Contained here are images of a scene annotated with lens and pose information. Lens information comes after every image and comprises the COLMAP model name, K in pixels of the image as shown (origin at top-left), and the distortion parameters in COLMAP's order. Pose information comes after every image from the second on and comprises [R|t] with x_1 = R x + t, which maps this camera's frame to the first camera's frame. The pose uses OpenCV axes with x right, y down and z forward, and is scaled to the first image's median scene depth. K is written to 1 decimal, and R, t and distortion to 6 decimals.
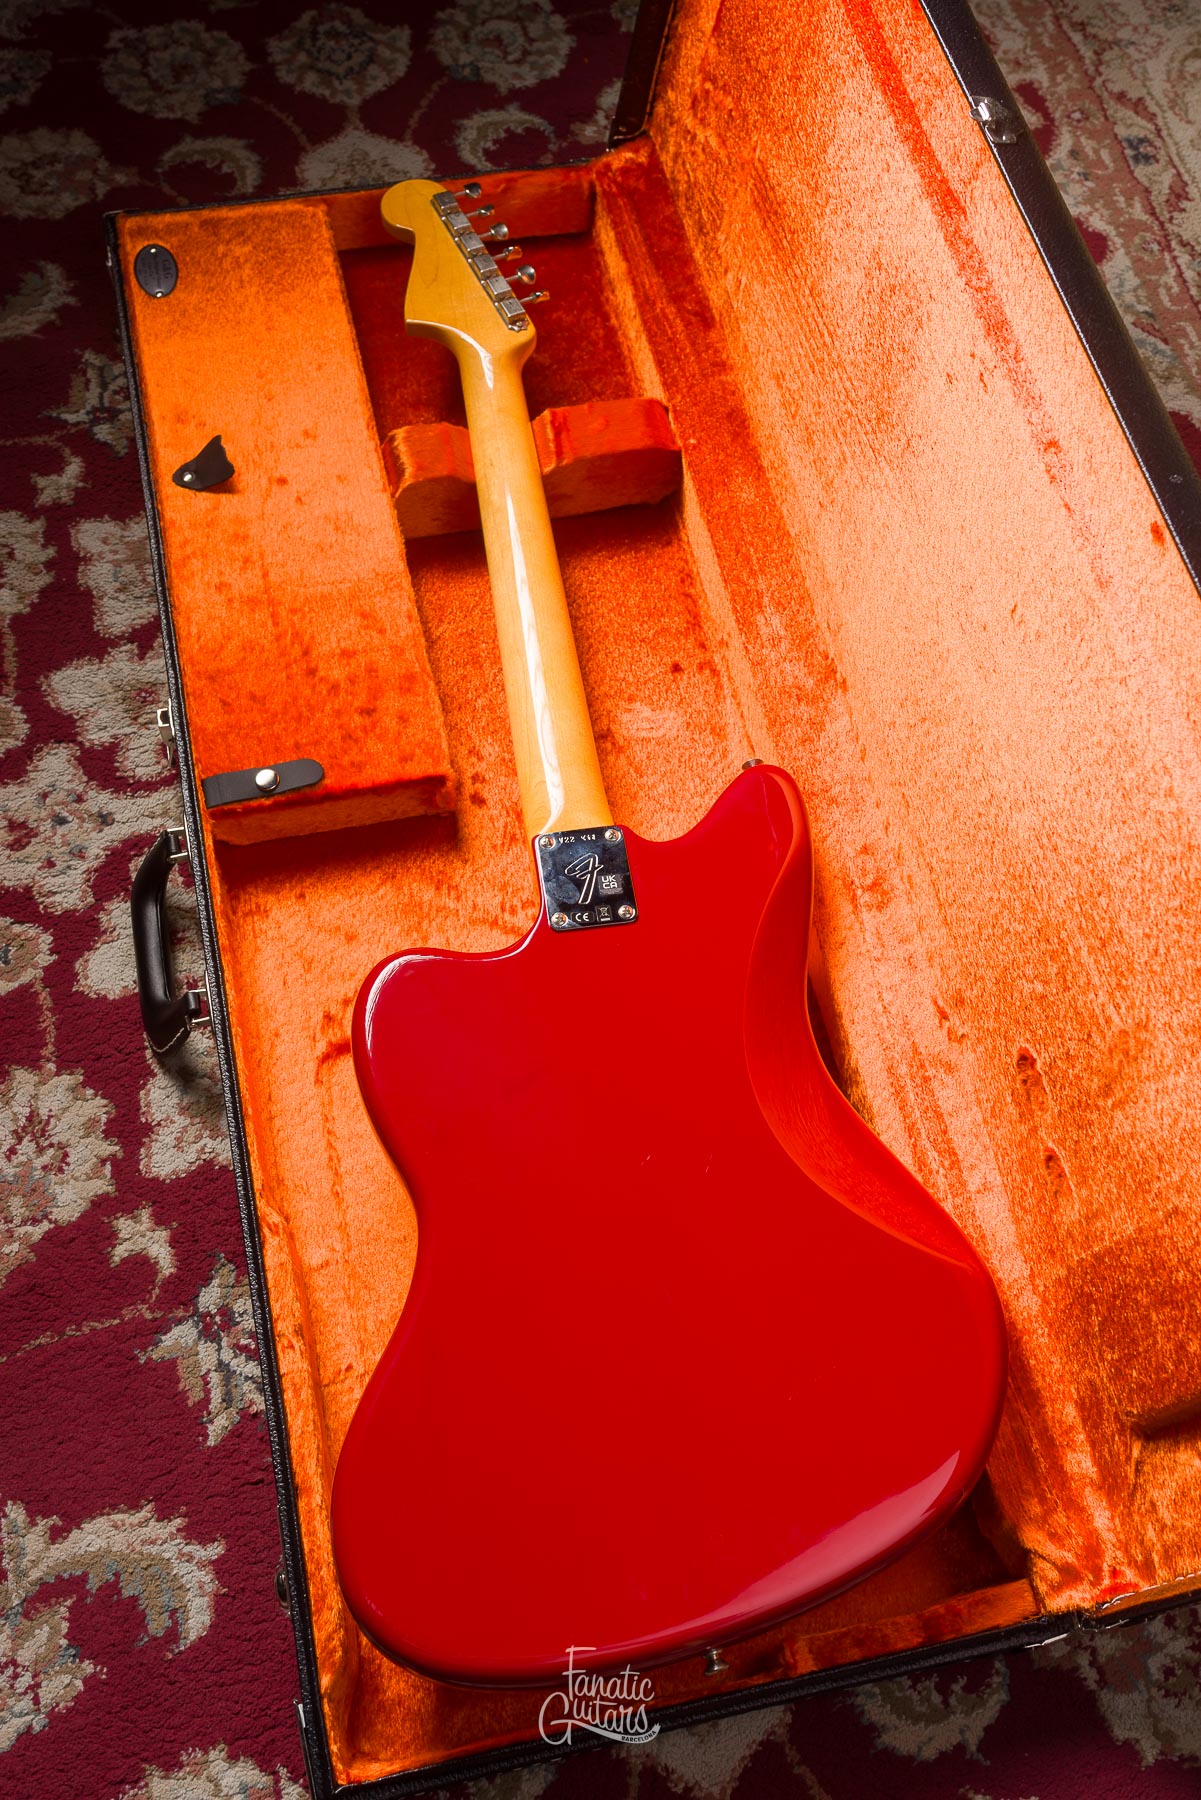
lens RADIAL K [[1731.6, 0, 600.5], [0, 1731.6, 900.0], [0, 0, 1]] dist [-0.005159, -0.001549]
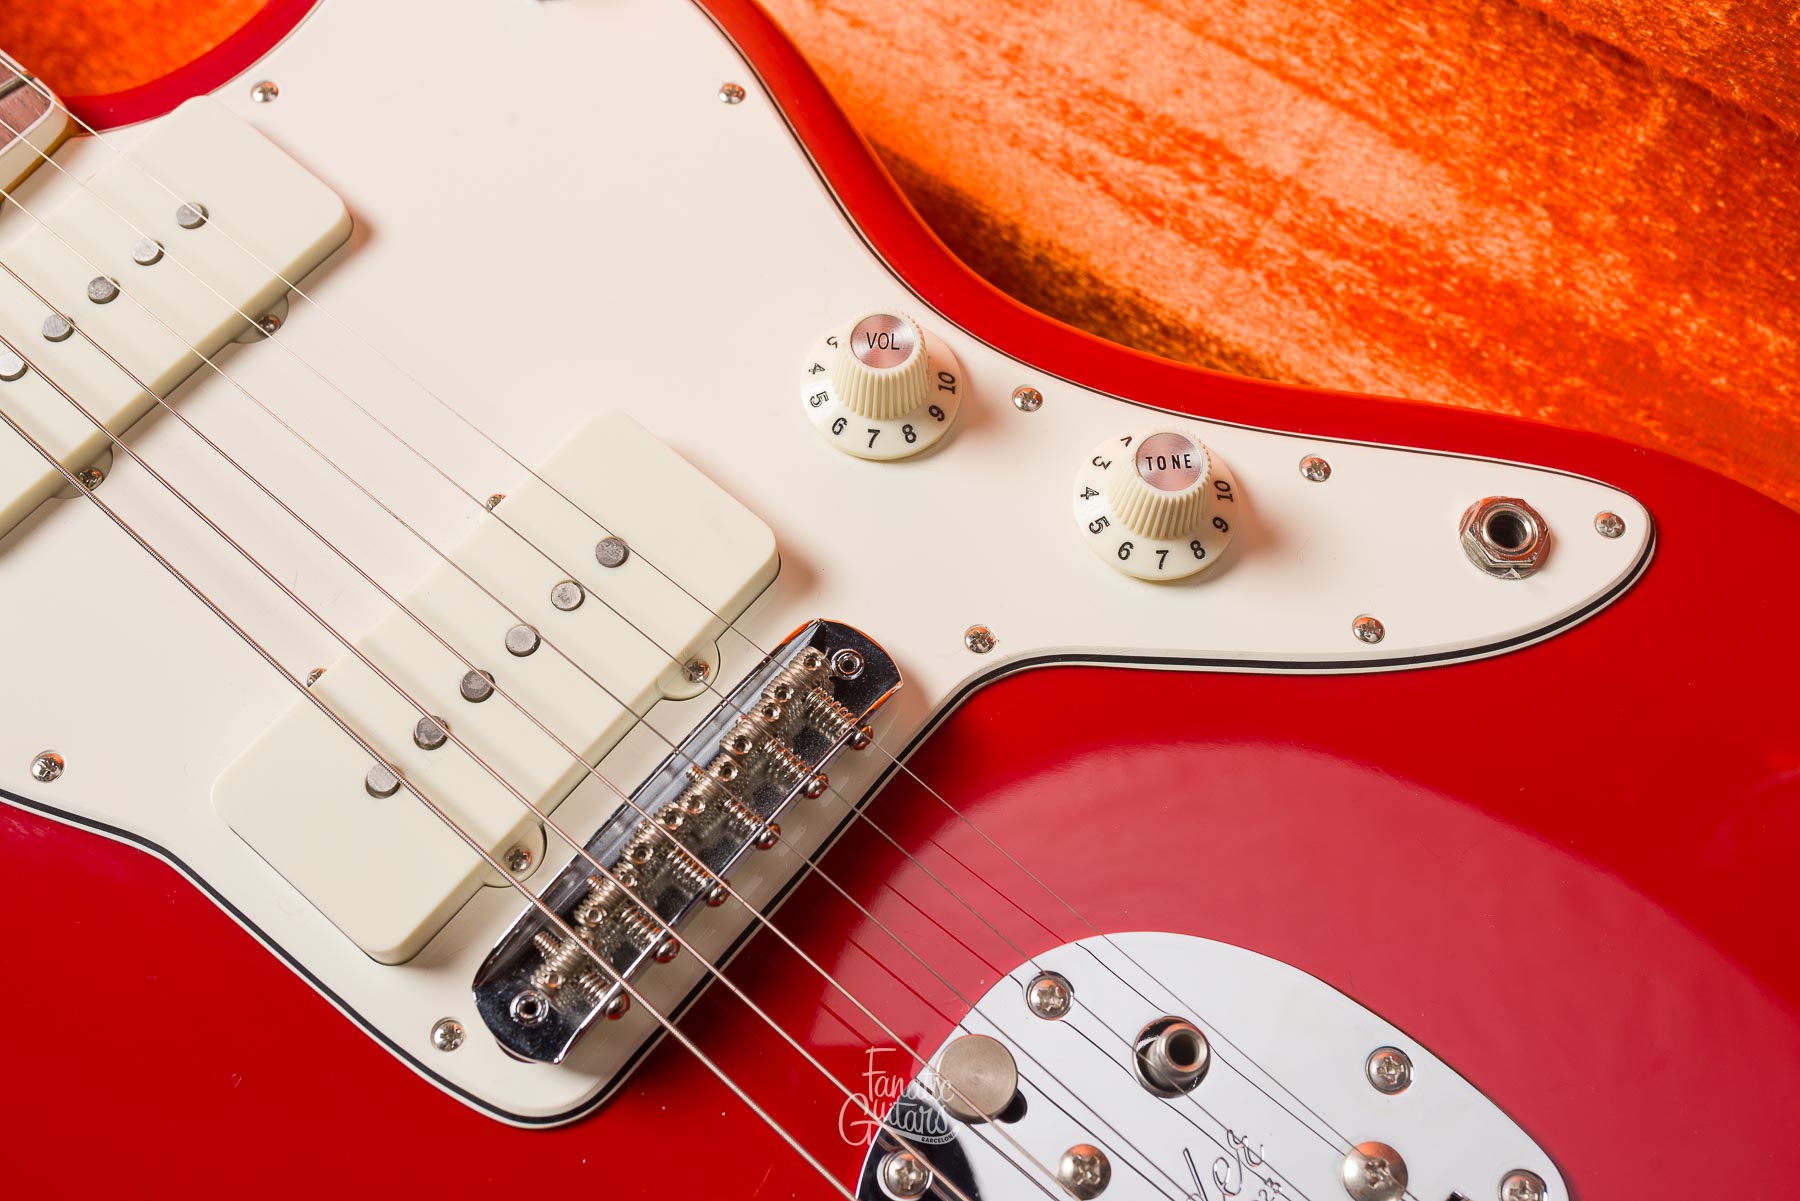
lens RADIAL K [[1794.2, 0, 900.0], [0, 1794.2, 600.5], [0, 0, 1]] dist [0.002598, -0.007089]
pose [[0.738272, -0.626752, 0.249272, -0.008659], [0.618911, 0.776386, 0.119052, 0.118394], [-0.268148, 0.066385, 0.961088, 0.543954]]
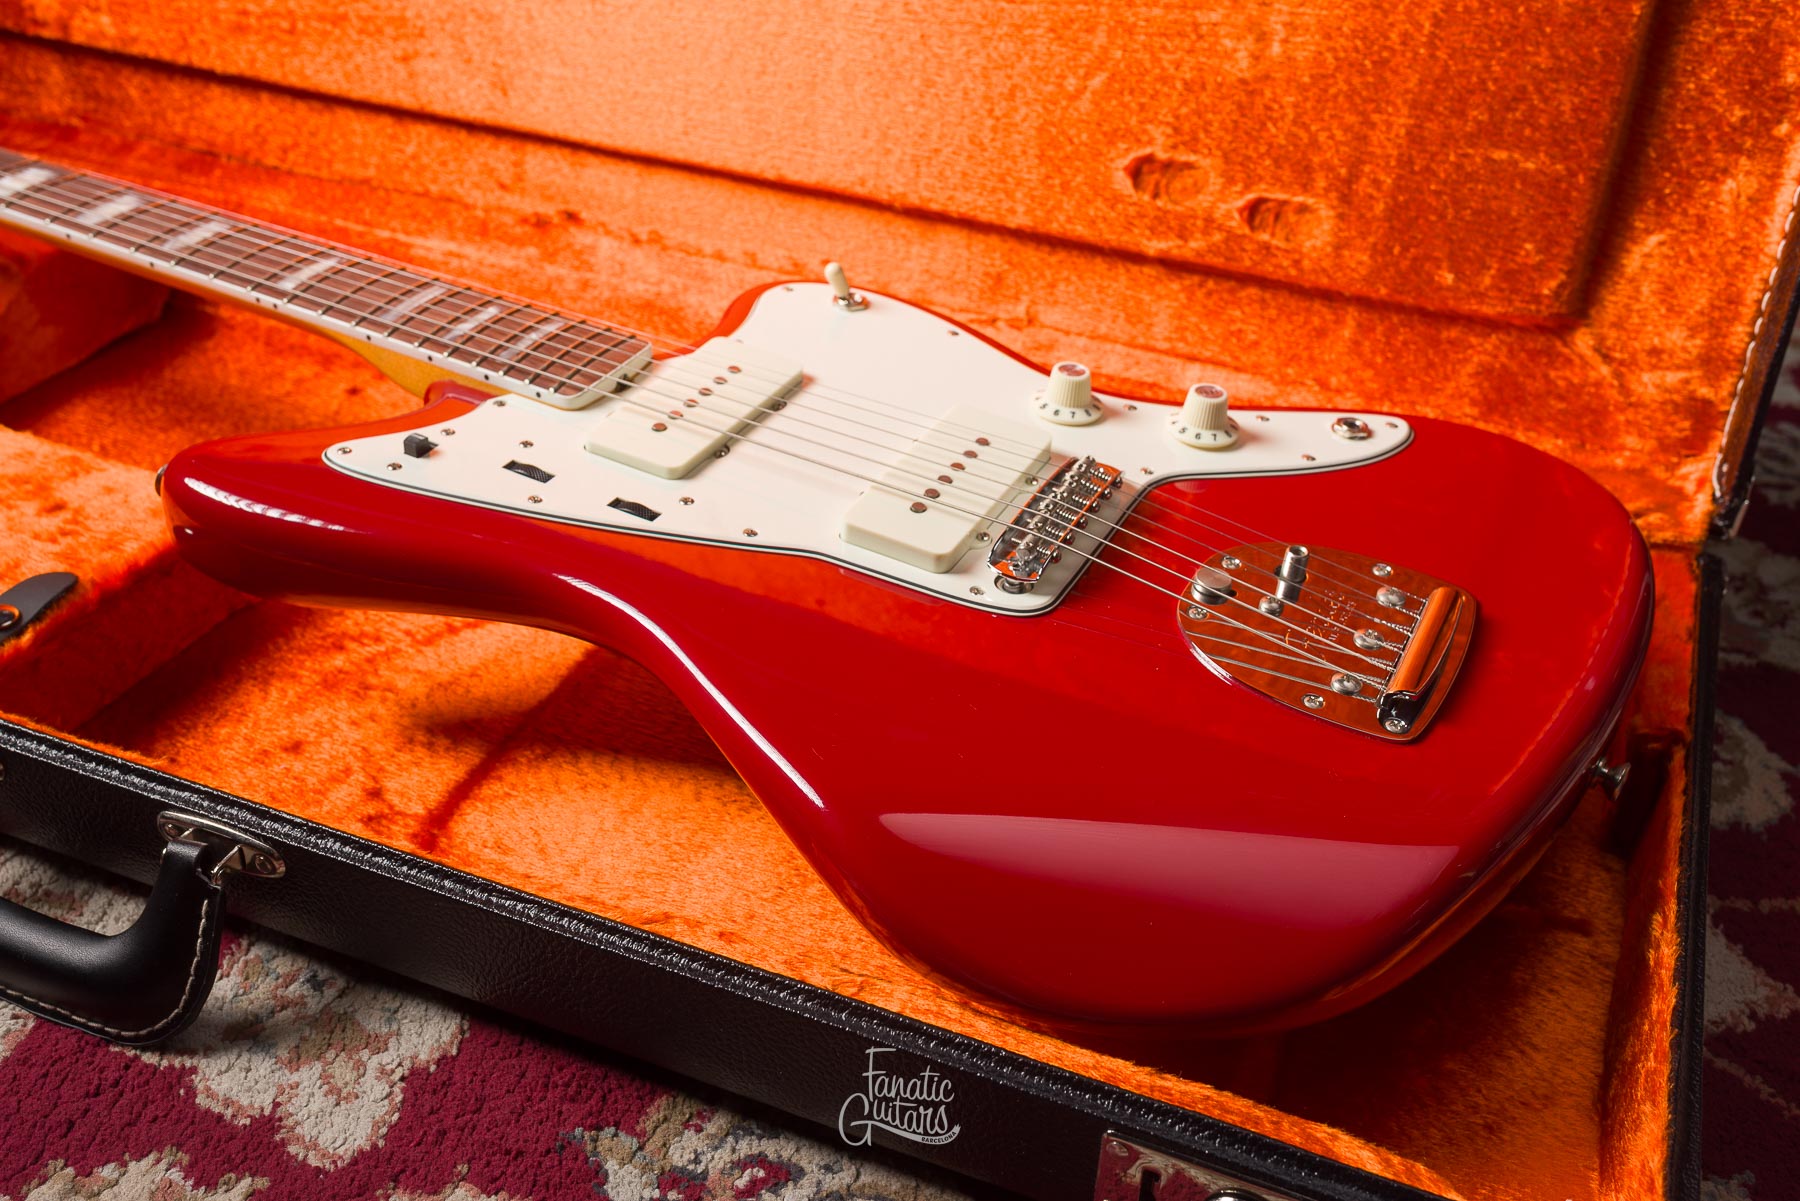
lens RADIAL K [[1757.1, 0, 900.0], [0, 1757.1, 600.5], [0, 0, 1]] dist [0.001688, -0.011285]
pose [[0.571772, -0.470821, 0.671866, -0.386593], [0.725456, 0.672595, -0.146046, 0.215085], [-0.383133, 0.570914, 0.726131, 0.436163]]
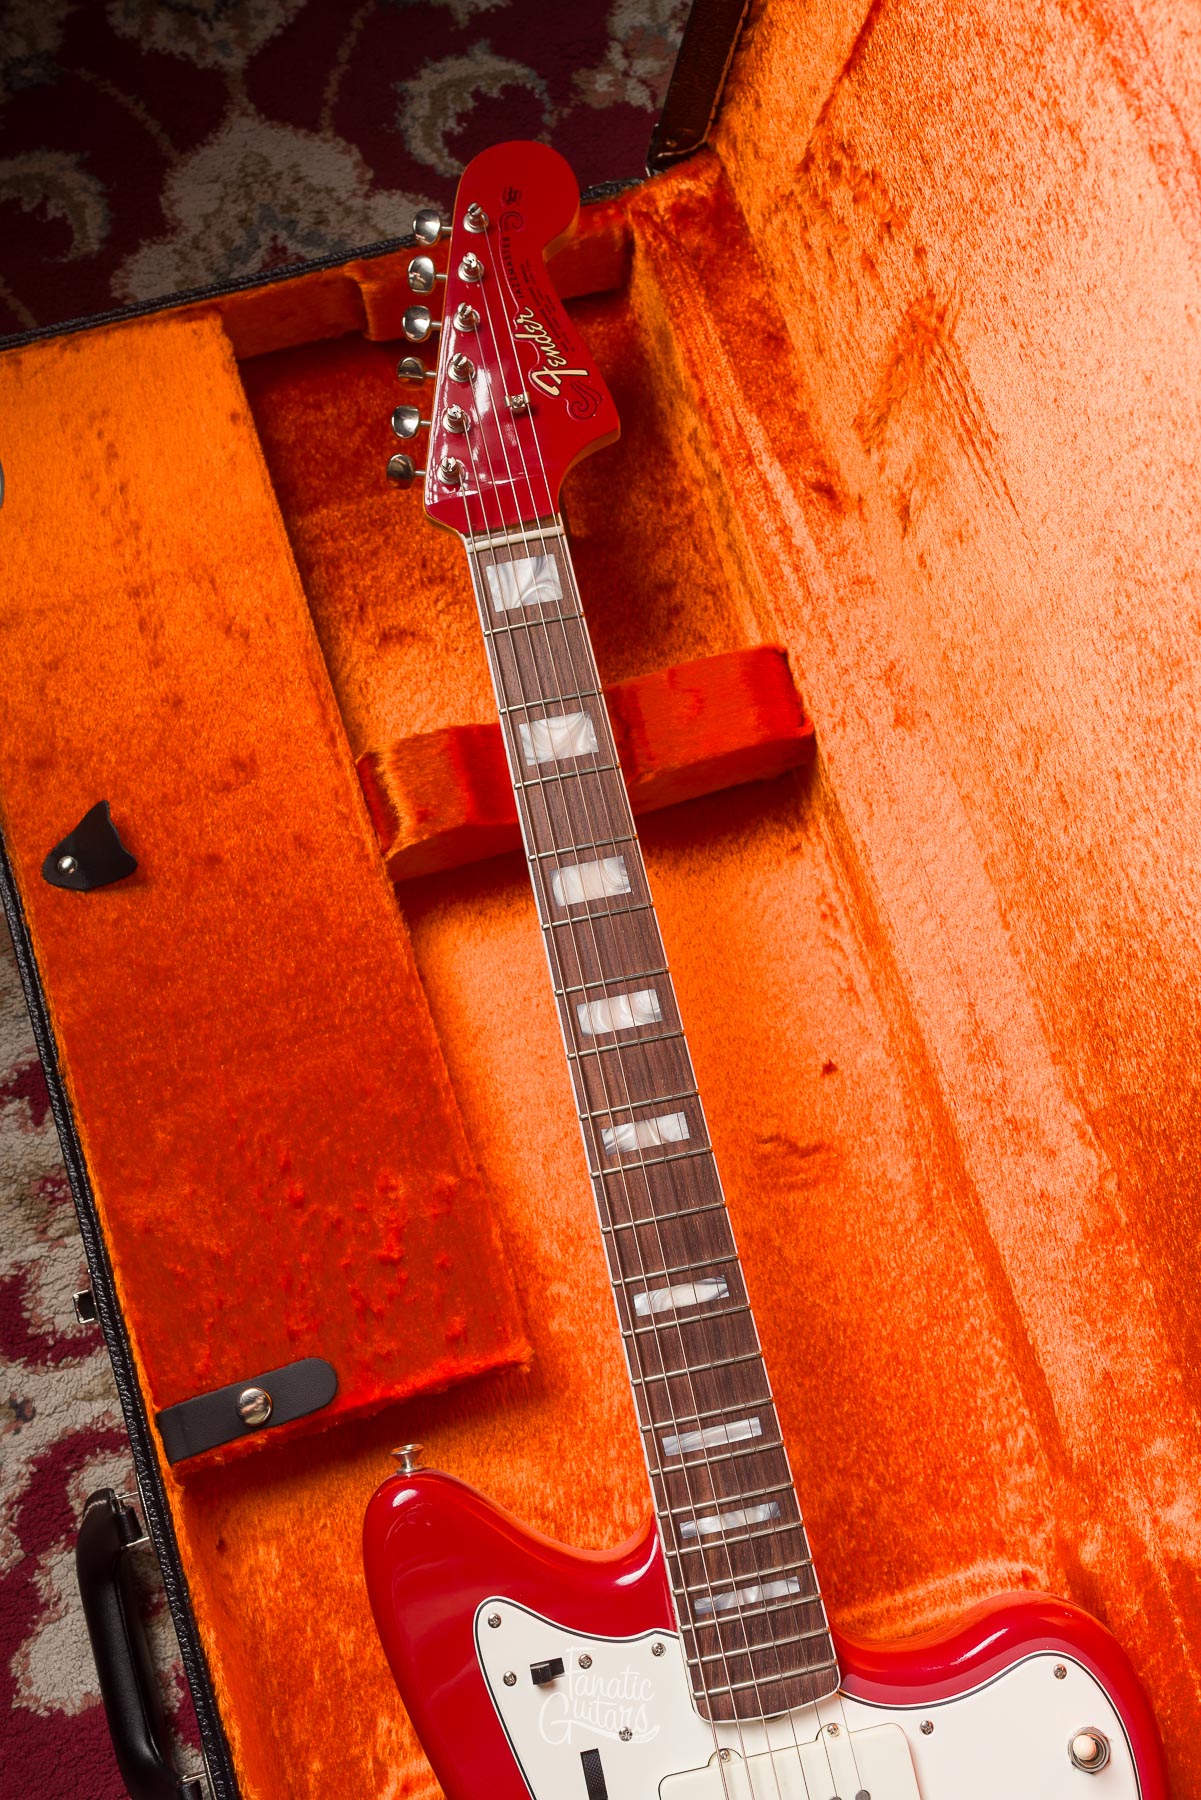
lens RADIAL K [[1741.7, 0, 600.5], [0, 1741.7, 900.0], [0, 0, 1]] dist [-0.001612, -0.002598]
pose [[0.996550, -0.082907, 0.003712, -0.044230], [0.079782, 0.969384, 0.232226, -0.380014], [-0.022852, -0.231129, 0.972655, 0.371006]]
